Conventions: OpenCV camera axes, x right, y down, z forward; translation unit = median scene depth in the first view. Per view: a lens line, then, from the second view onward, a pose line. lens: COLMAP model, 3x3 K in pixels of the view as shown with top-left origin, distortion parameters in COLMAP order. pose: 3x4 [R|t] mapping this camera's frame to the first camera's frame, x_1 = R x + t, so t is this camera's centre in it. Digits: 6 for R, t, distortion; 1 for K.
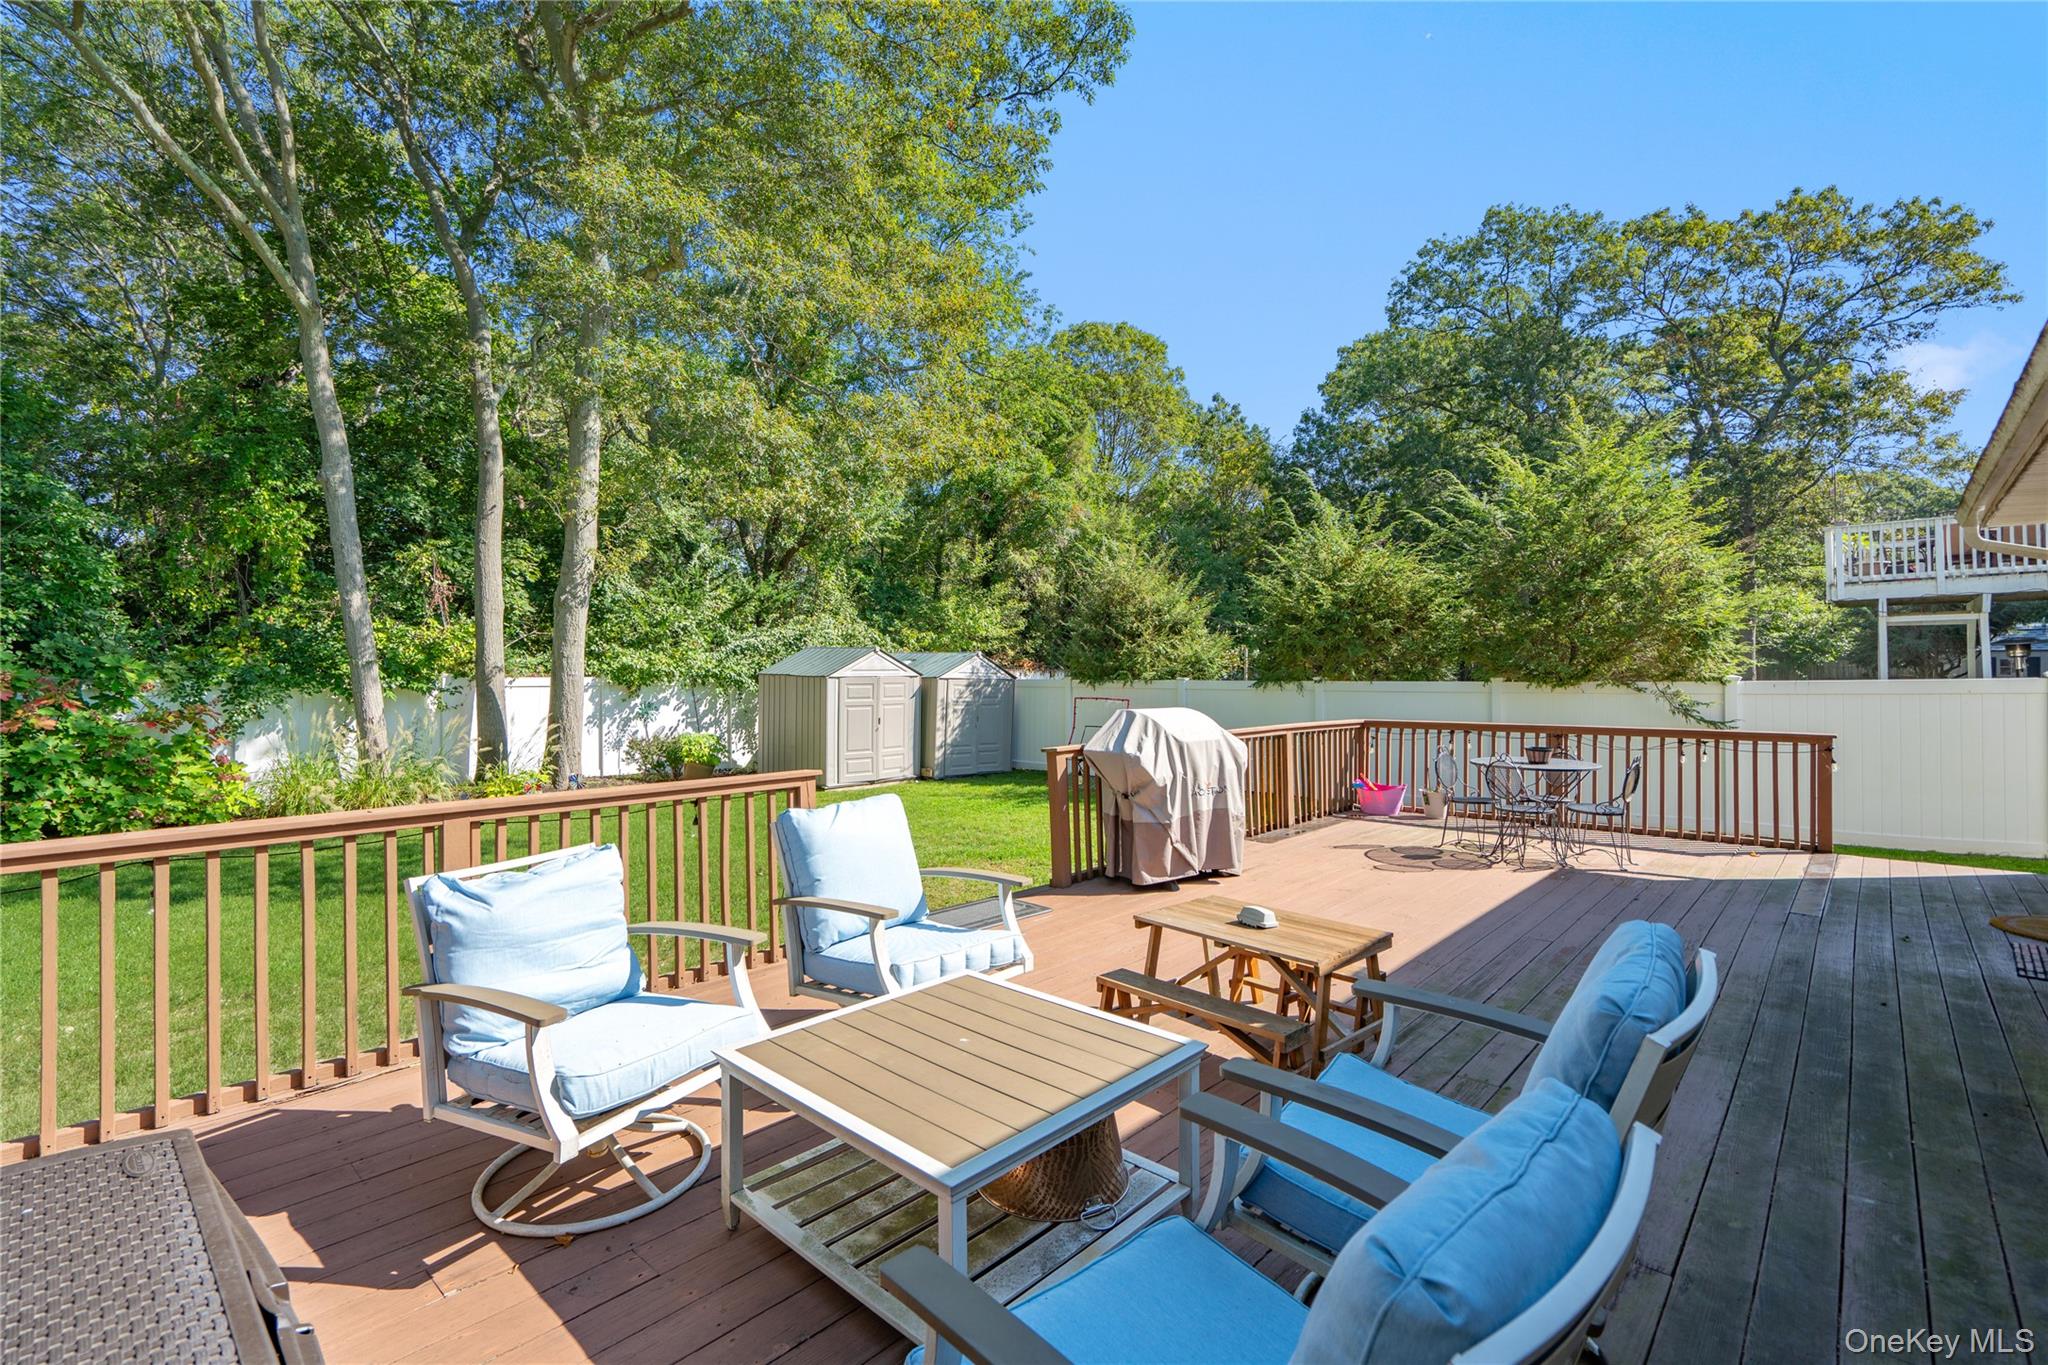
lens RADIAL K [[924.2, 0, 1021.5], [0, 924.2, 677.4], [0, 0, 1]] dist [0.000267, -0.000036]
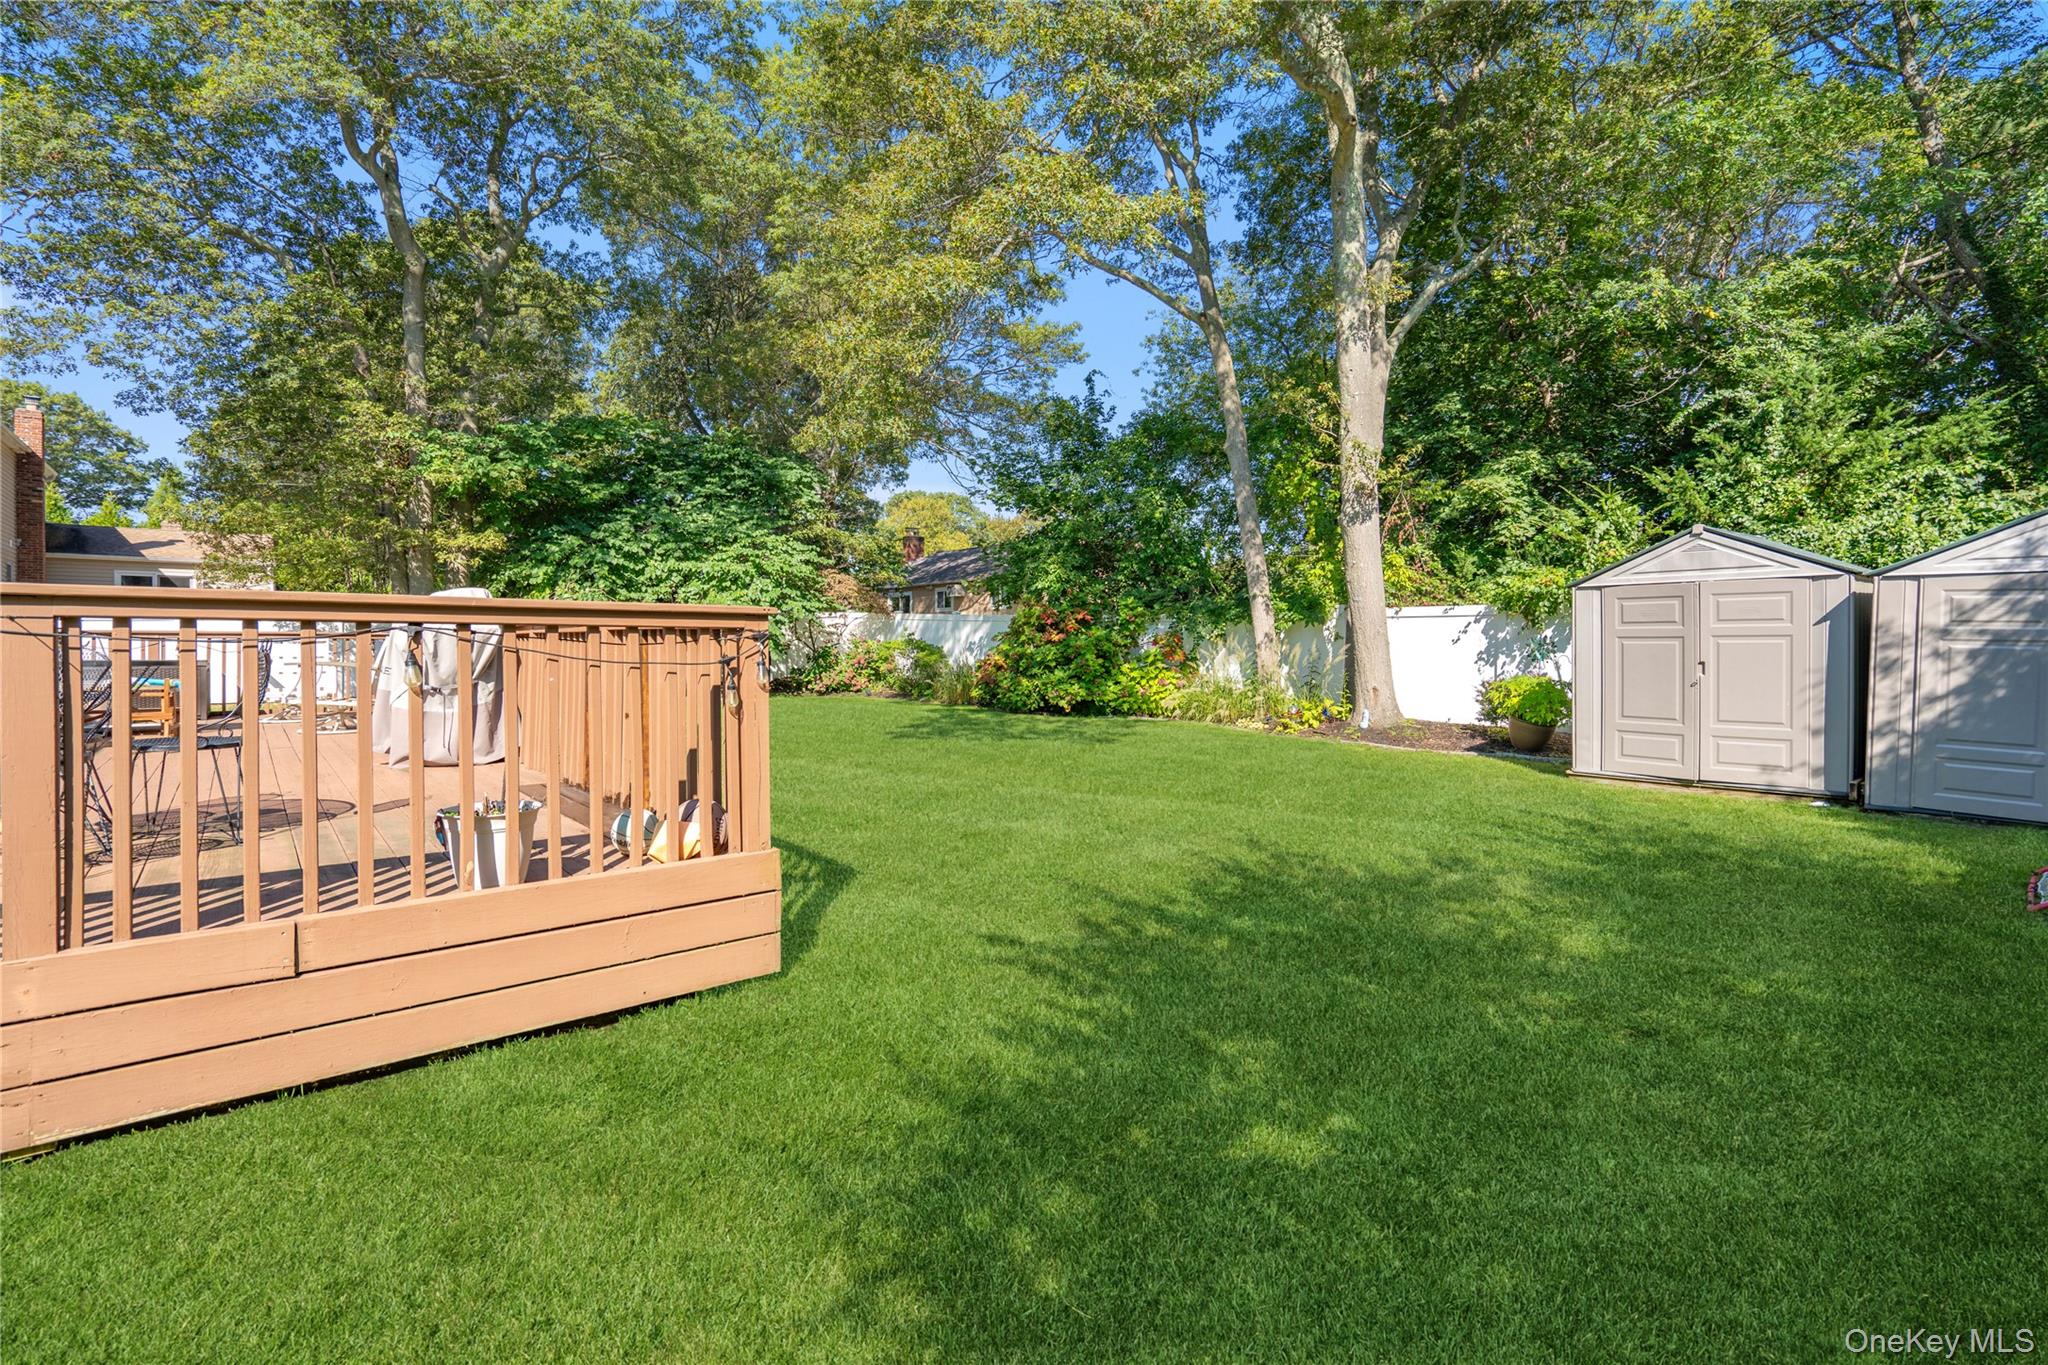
lens RADIAL K [[924.2, 0, 1022.0], [0, 924.2, 666.0], [0, 0, 1]] dist [0.000267, -0.000036]
pose [[-0.143850, 0.024879, -0.989287, 0.388271], [-0.007021, 0.999633, 0.026160, 0.033783], [0.989575, 0.010709, -0.143623, 0.660098]]
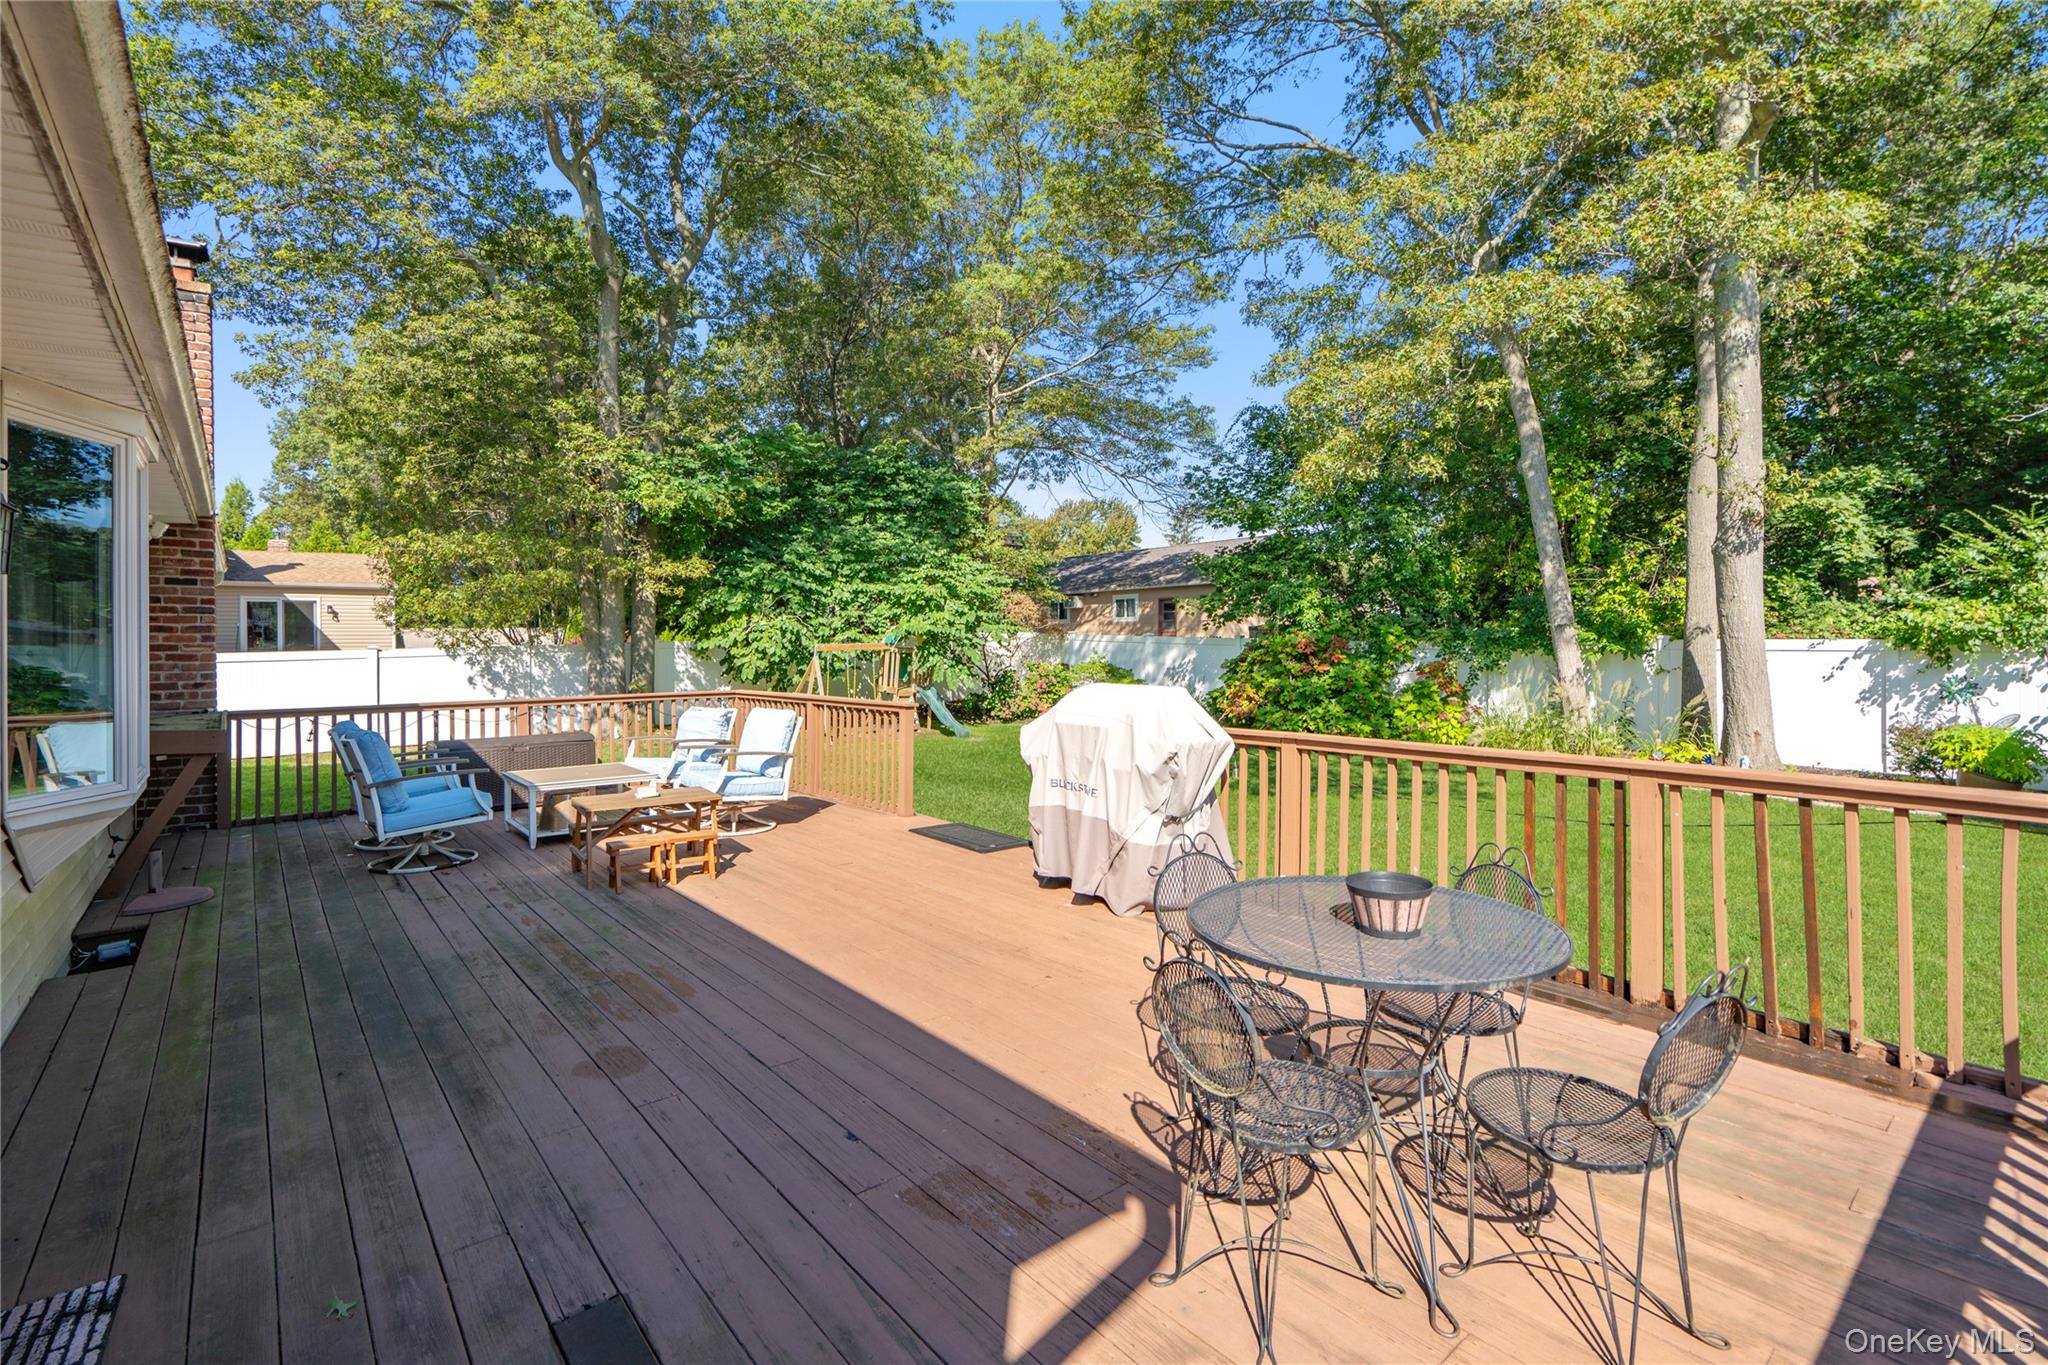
lens RADIAL K [[924.2, 0, 985.6], [0, 924.2, 643.4], [0, 0, 1]] dist [0.000267, -0.000036]
pose [[-0.148959, 0.012087, -0.988769, 0.363593], [0.001060, 0.999927, 0.012064, -0.005983], [0.988843, 0.000749, -0.148961, 0.371418]]
